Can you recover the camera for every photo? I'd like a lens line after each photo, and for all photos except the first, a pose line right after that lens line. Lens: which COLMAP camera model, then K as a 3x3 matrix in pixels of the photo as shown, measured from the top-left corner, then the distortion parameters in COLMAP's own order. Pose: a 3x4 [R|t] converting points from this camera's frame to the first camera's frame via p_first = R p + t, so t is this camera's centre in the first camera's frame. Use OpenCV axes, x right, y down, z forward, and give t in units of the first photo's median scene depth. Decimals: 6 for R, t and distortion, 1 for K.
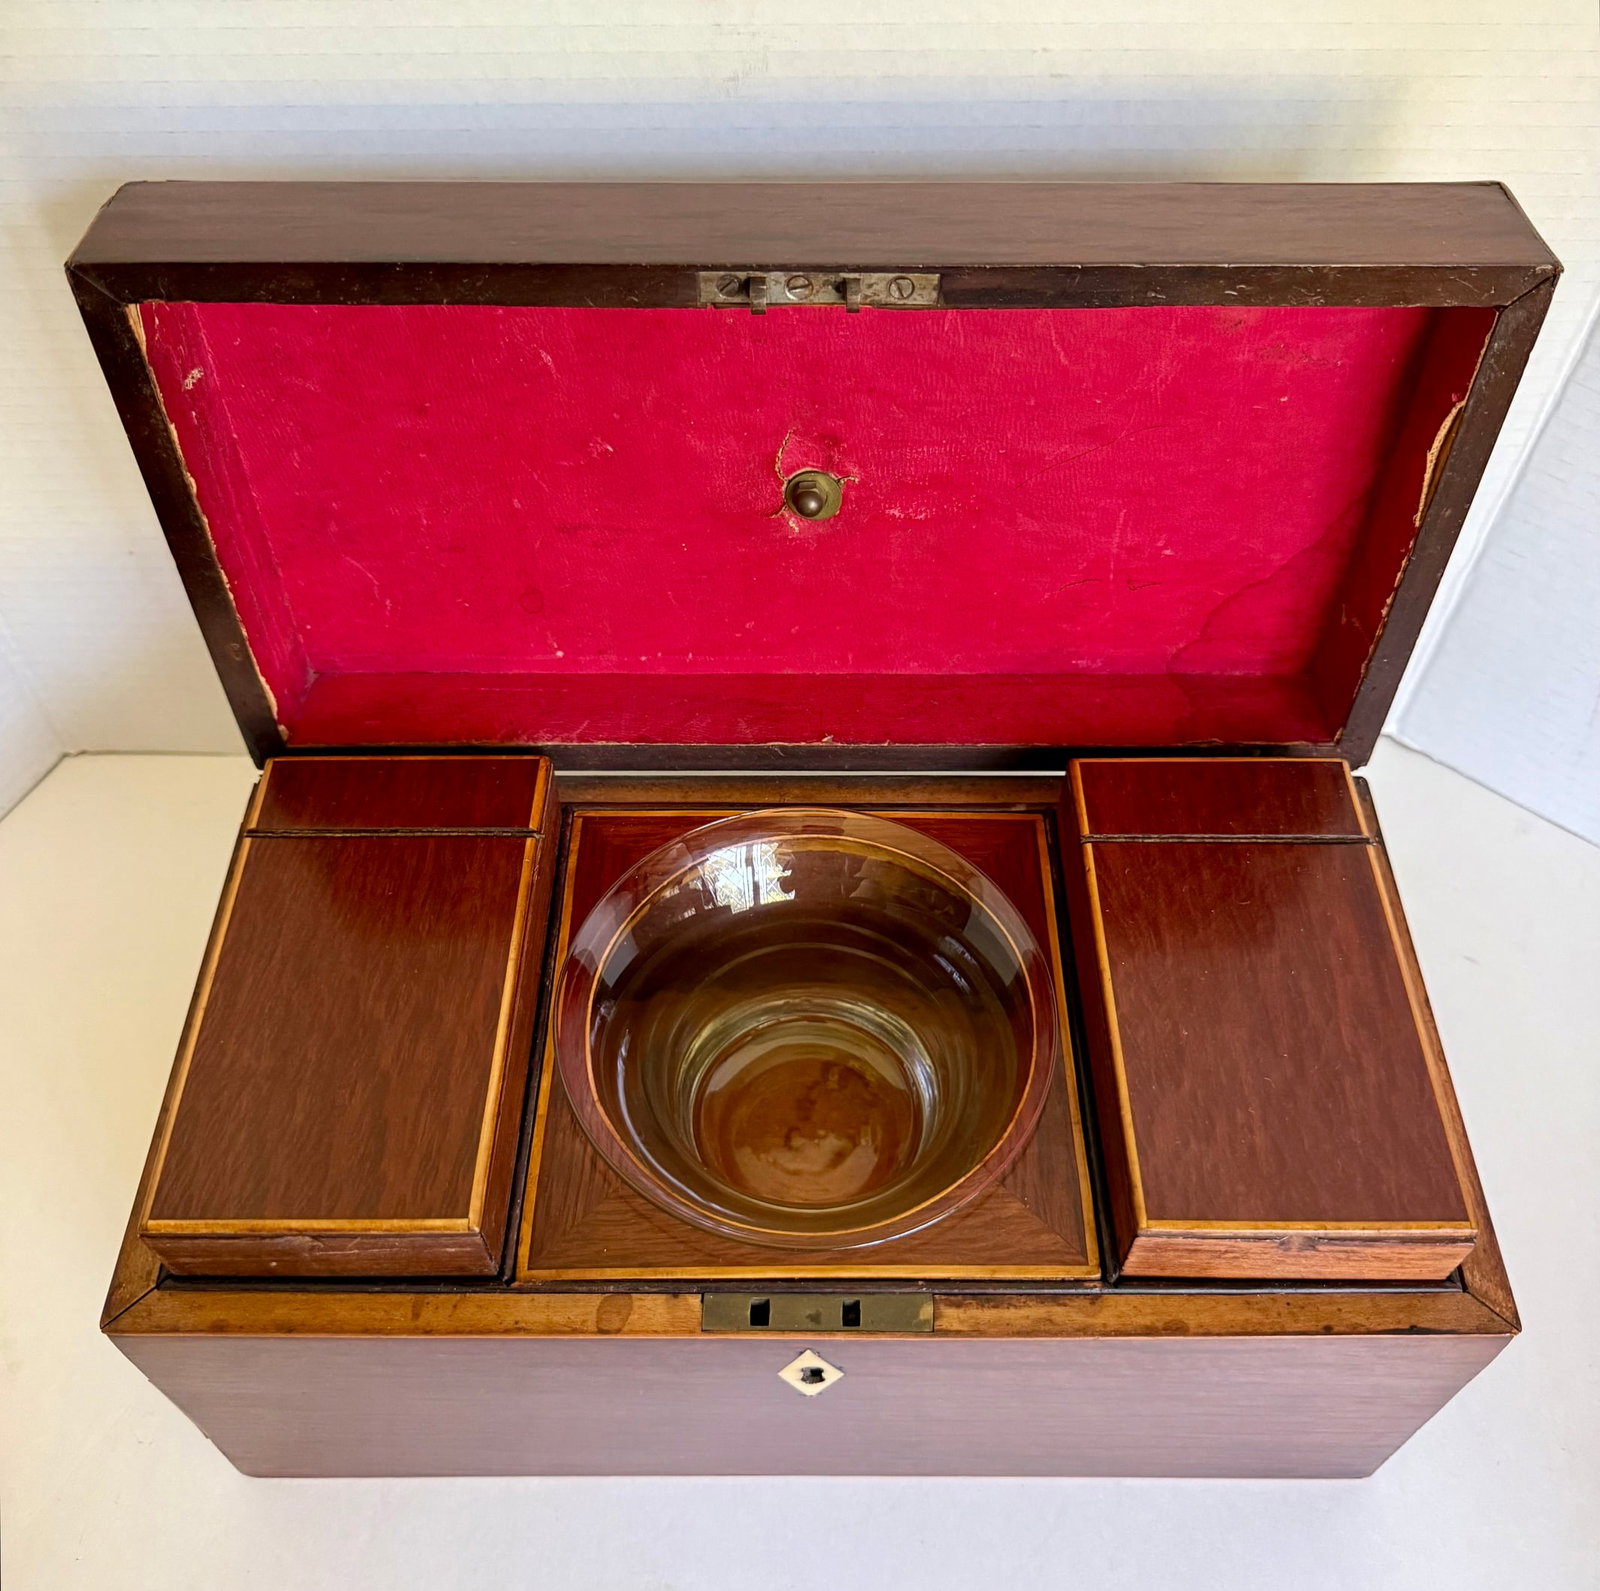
lens RADIAL K [[1540.6, 0, 796.2], [0, 1540.6, 767.8], [0, 0, 1]] dist [0.001696, 0.000000]
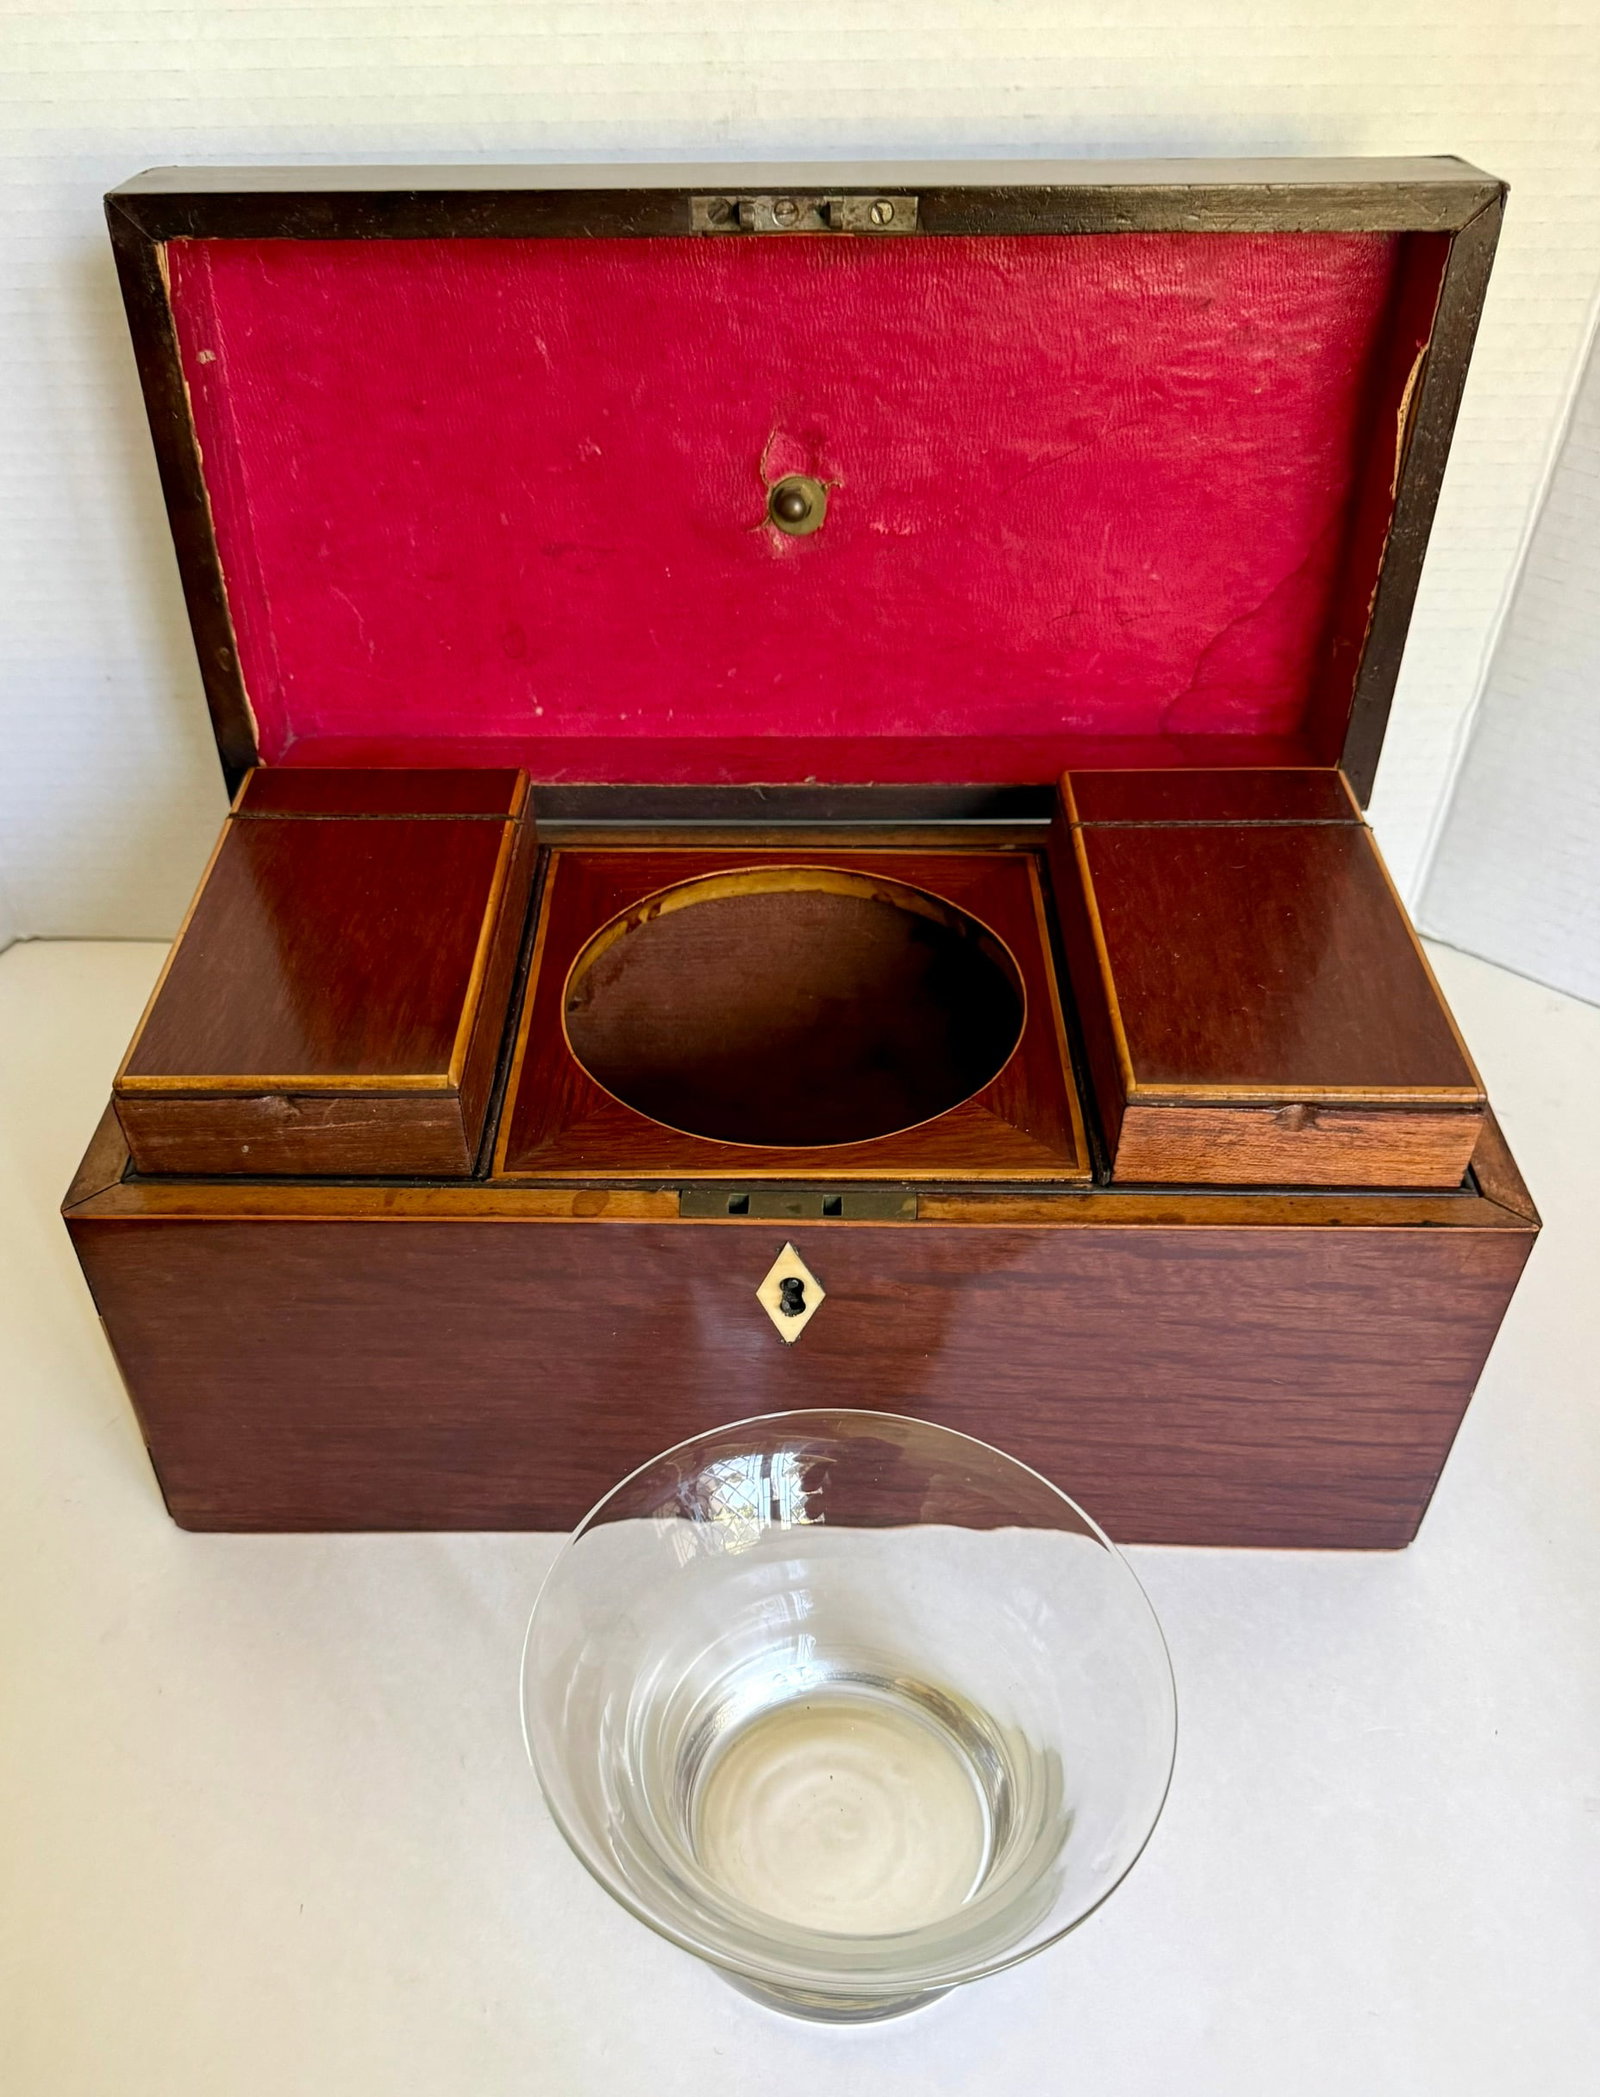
lens RADIAL K [[1756.8, 0, 716.7], [0, 1756.8, 1128.4], [0, 0, 1]] dist [0.024260, -0.104386]
pose [[0.999455, 0.006369, -0.032391, -0.002051], [-0.010910, 0.989803, -0.142026, 0.431814], [0.031156, 0.142302, 0.989333, -0.095813]]
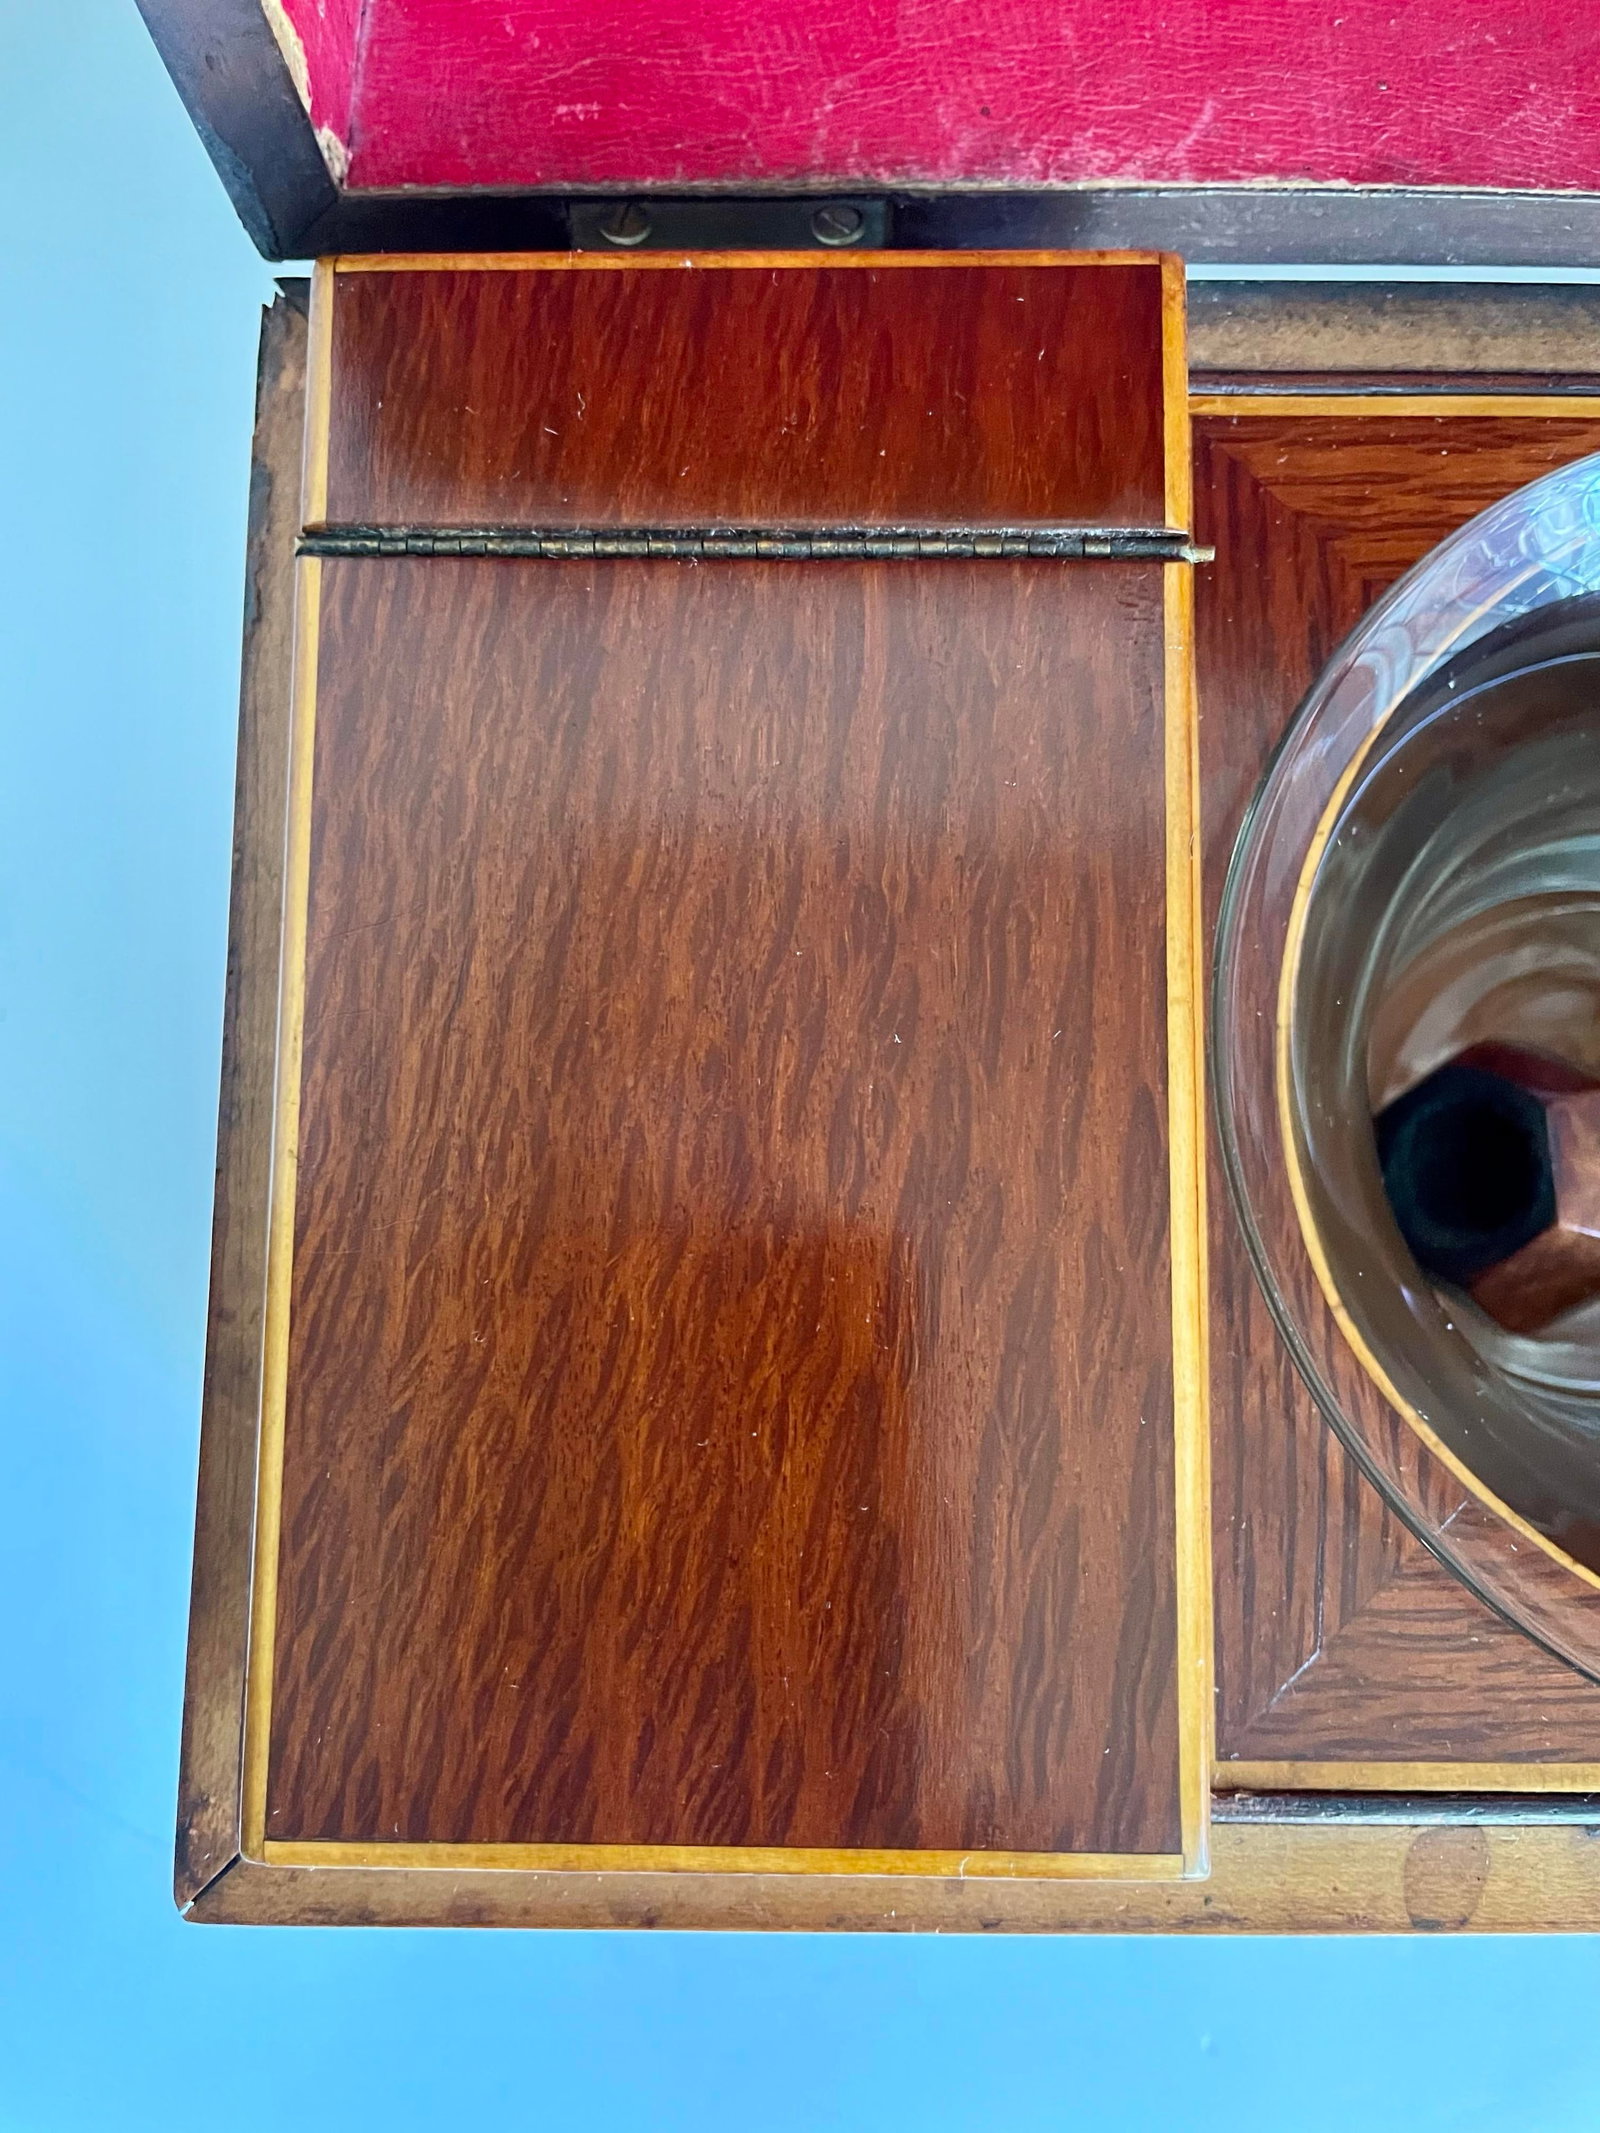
lens RADIAL K [[1658.9, 0, 797.6], [0, 1658.9, 1058.6], [0, 0, 1]] dist [0.031490, -0.043646]
pose [[0.999946, 0.001725, 0.010272, -0.272656], [-0.006947, 0.845287, 0.534267, -0.055857], [-0.007761, -0.534310, 0.845253, 0.694101]]
